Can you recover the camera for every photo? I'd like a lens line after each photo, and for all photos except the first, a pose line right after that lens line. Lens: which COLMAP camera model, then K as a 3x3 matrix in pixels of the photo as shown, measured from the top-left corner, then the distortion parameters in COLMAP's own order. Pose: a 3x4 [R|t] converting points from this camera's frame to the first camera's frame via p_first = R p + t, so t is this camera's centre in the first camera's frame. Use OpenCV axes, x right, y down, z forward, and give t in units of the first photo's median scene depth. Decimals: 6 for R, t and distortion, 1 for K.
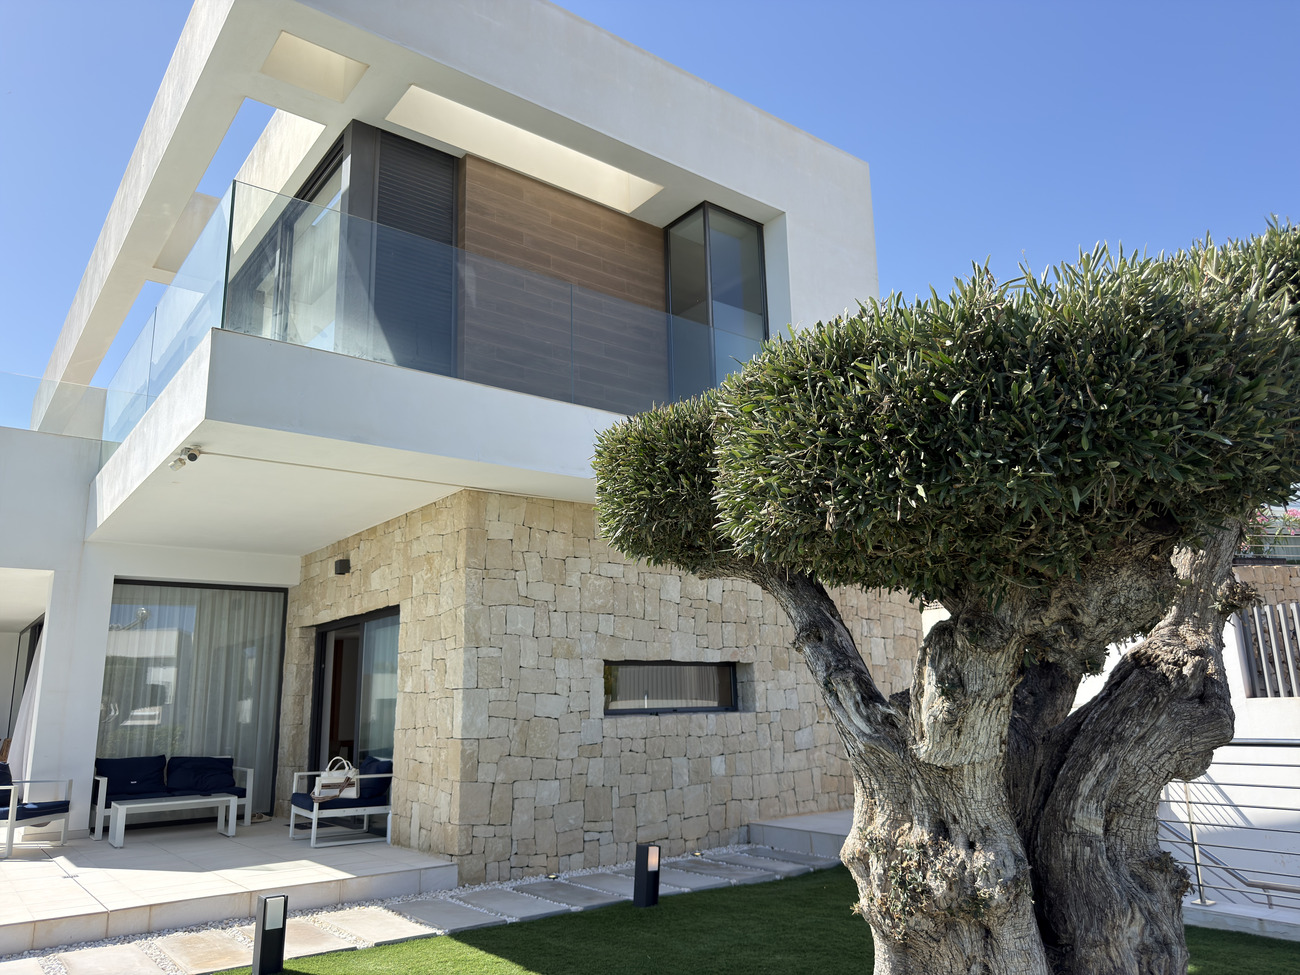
lens RADIAL K [[920.8, 0, 647.5], [0, 920.8, 489.5], [0, 0, 1]] dist [0.036762, -0.040983]
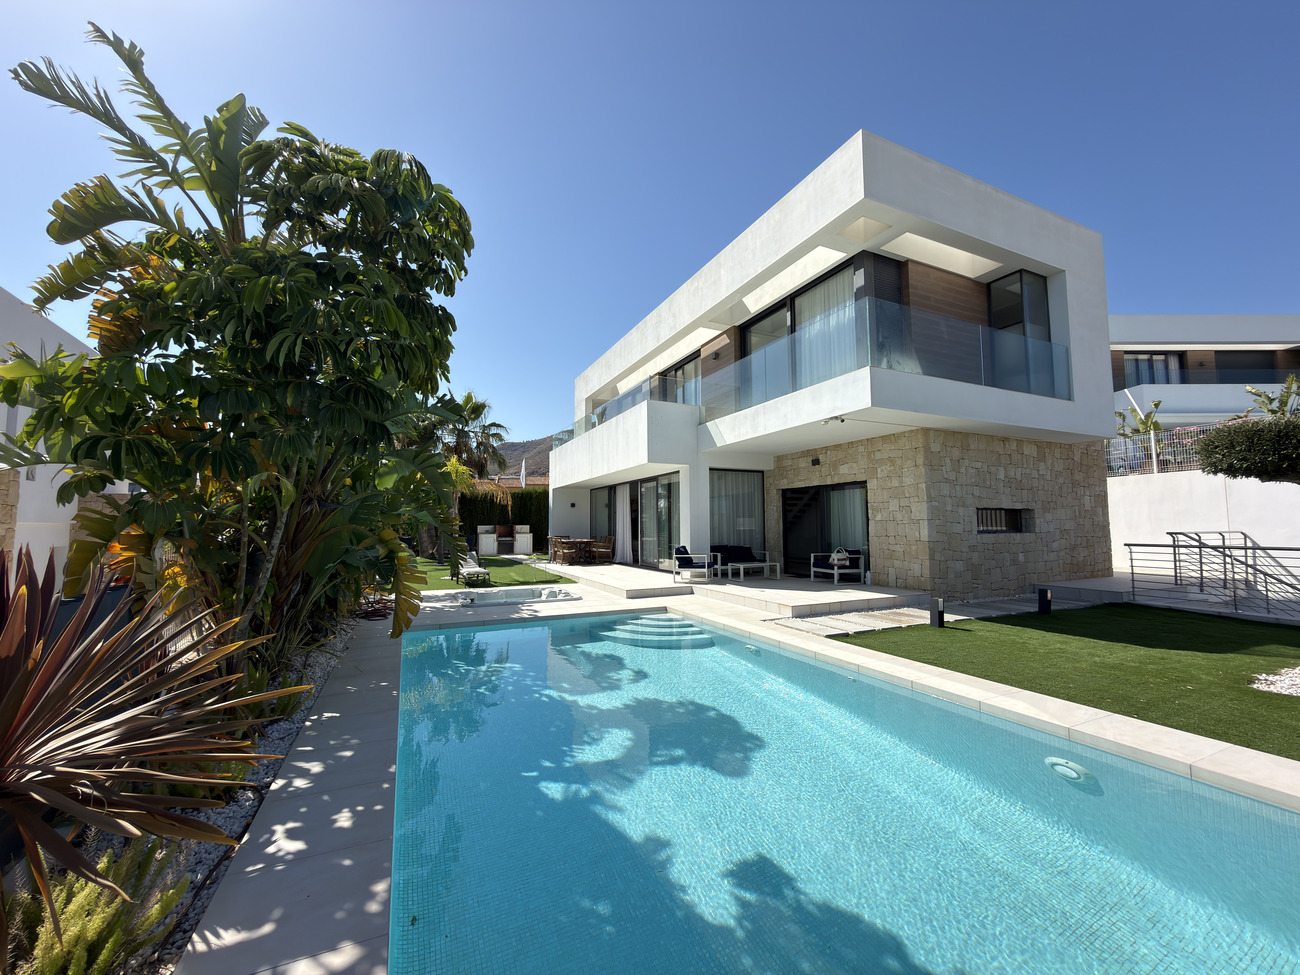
lens RADIAL K [[522.8, 0, 654.0], [0, 522.8, 489.8], [0, 0, 1]] dist [-0.003135, 0.000871]
pose [[0.974478, 0.005289, -0.224423, -0.485593], [0.031167, 0.986853, 0.158587, -0.065931], [0.222311, -0.161534, 0.961501, -0.301530]]
